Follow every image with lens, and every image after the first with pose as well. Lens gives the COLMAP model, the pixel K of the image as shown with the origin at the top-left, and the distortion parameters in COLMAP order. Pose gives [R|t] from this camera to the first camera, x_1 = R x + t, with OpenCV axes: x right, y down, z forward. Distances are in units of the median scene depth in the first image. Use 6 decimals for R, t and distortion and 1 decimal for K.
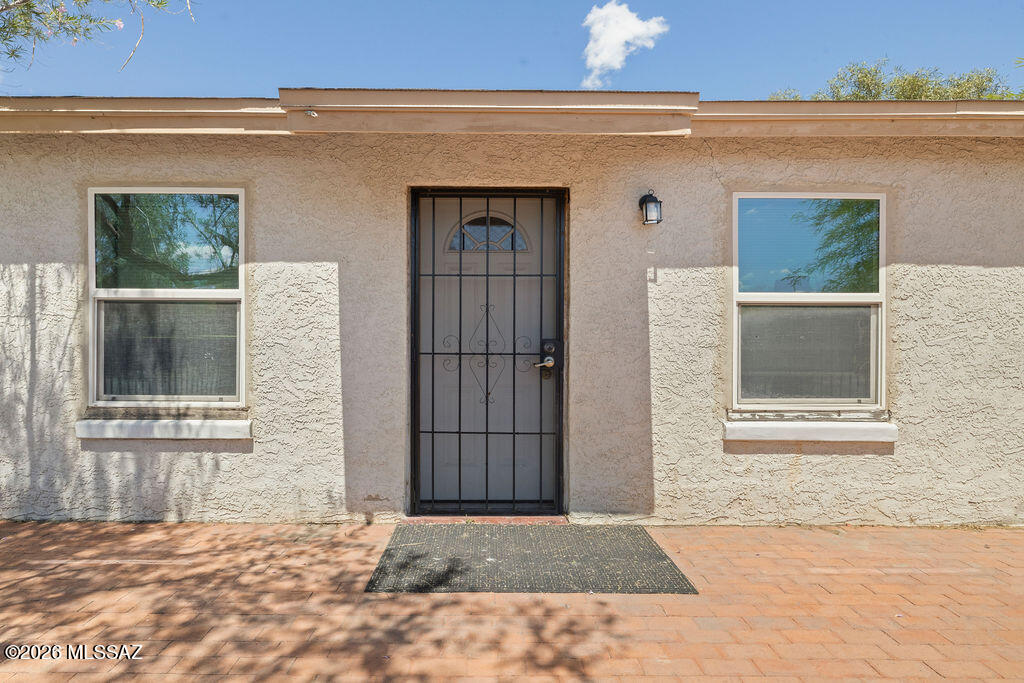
lens RADIAL K [[555.8, 0, 500.6], [0, 555.8, 341.2], [0, 0, 1]] dist [-0.002100, -0.001263]
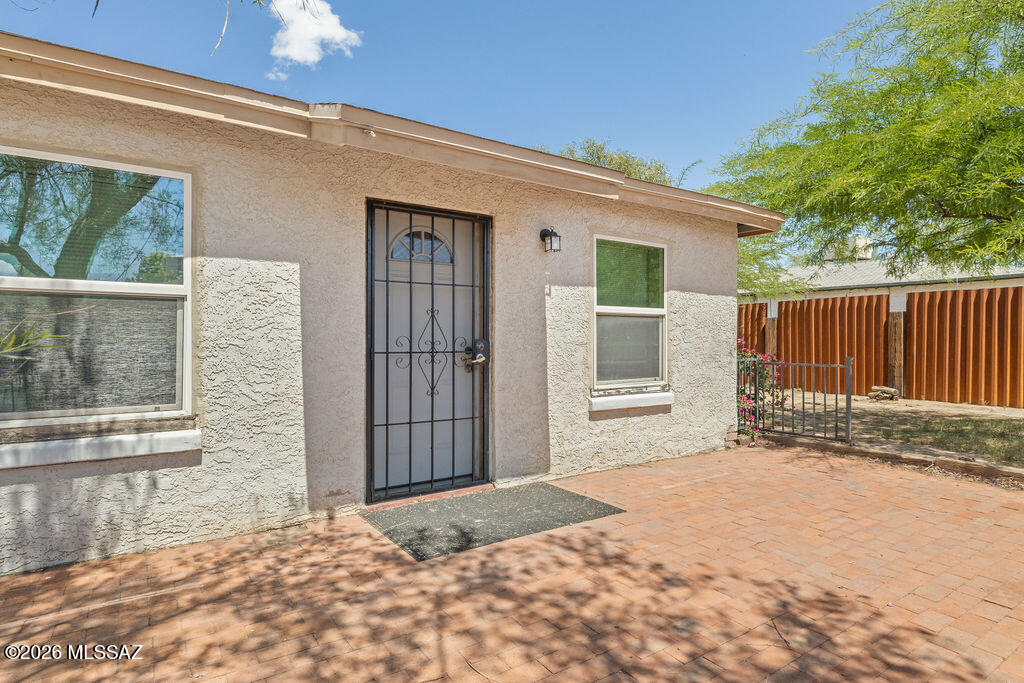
lens RADIAL K [[551.7, 0, 510.7], [0, 551.7, 337.7], [0, 0, 1]] dist [-0.001531, 0.000332]
pose [[0.830554, -0.001735, 0.556936, -0.529063], [0.005241, 0.999975, -0.004700, -0.000915], [-0.556914, 0.006822, 0.830542, -0.036847]]
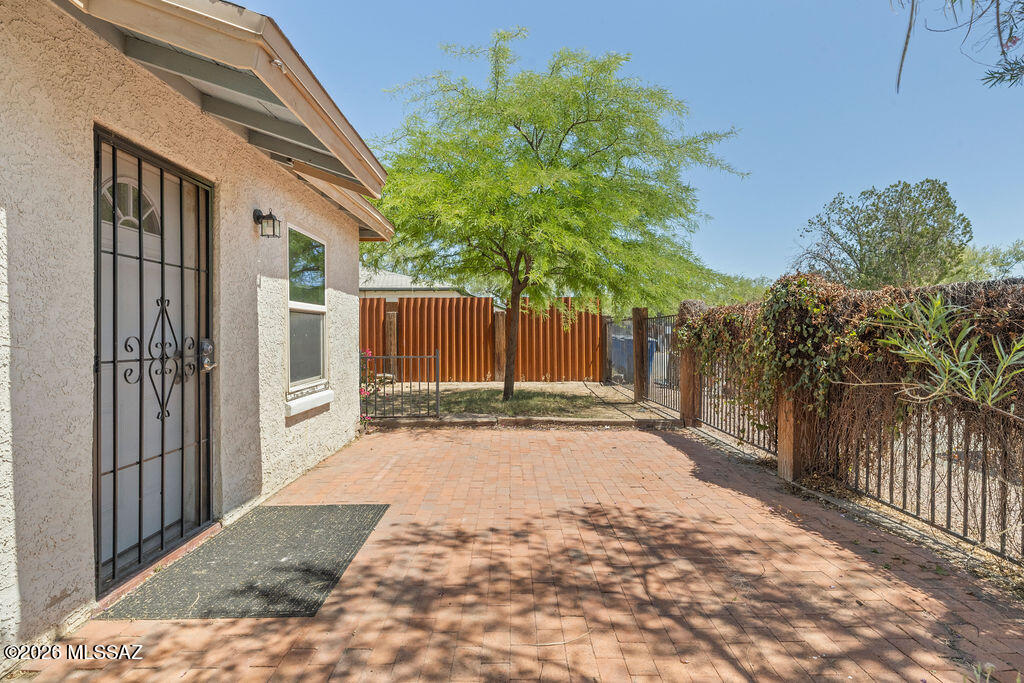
lens RADIAL K [[559.2, 0, 513.3], [0, 559.2, 334.2], [0, 0, 1]] dist [0.000500, 0.018404]
pose [[-0.002644, -0.006323, 0.999977, -0.866143], [0.015176, 0.999865, 0.006363, -0.010775], [-0.999881, 0.015192, -0.002548, 0.486795]]
